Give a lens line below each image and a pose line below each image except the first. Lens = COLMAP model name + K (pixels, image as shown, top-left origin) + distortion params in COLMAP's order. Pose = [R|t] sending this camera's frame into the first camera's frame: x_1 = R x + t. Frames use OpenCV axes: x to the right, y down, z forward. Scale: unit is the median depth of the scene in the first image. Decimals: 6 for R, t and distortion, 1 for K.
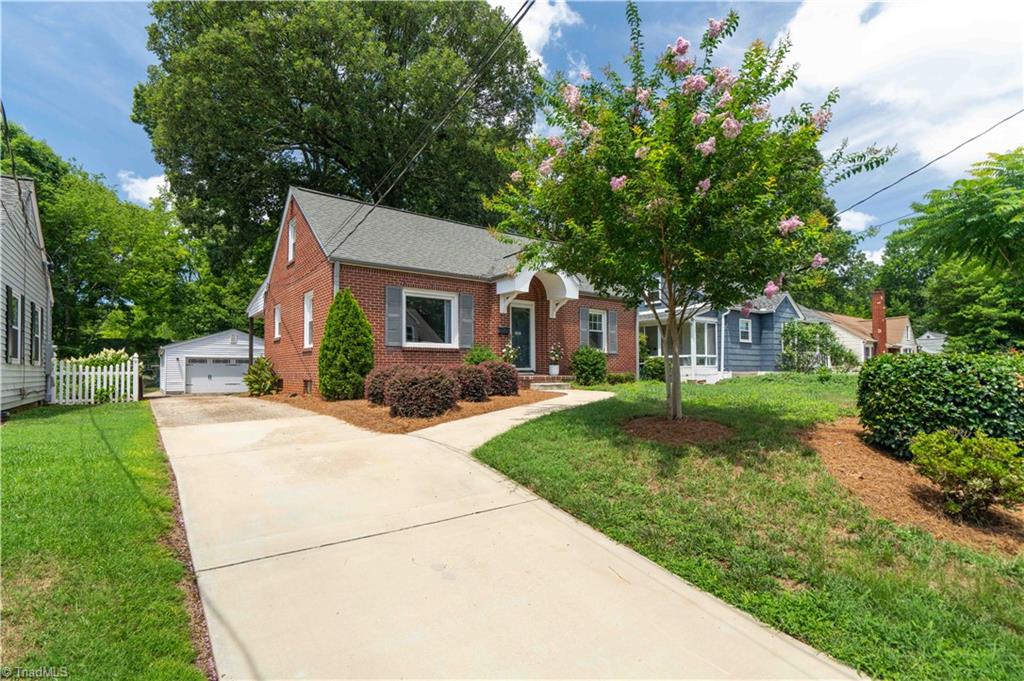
lens RADIAL K [[491.8, 0, 512.6], [0, 491.8, 351.7], [0, 0, 1]] dist [0.000166, 0.001304]
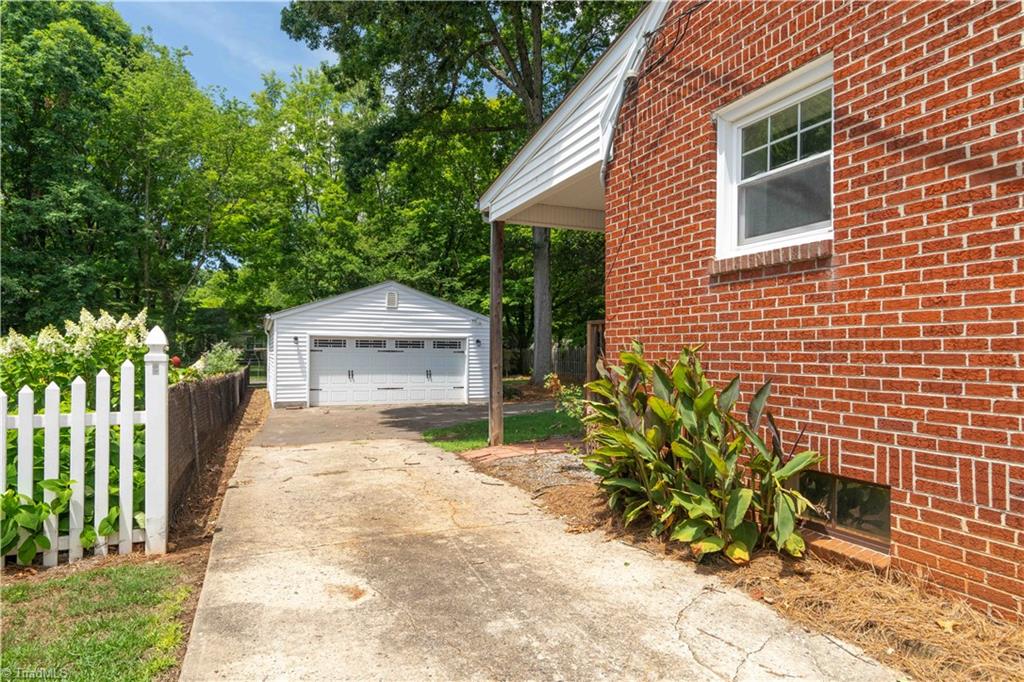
lens RADIAL K [[611.7, 0, 513.4], [0, 611.7, 344.5], [0, 0, 1]] dist [0.000980, -0.003035]
pose [[0.970371, 0.009365, -0.241438, -0.236099], [-0.002387, 0.999571, 0.029179, 0.000896], [0.241607, -0.027738, 0.969978, 0.335824]]
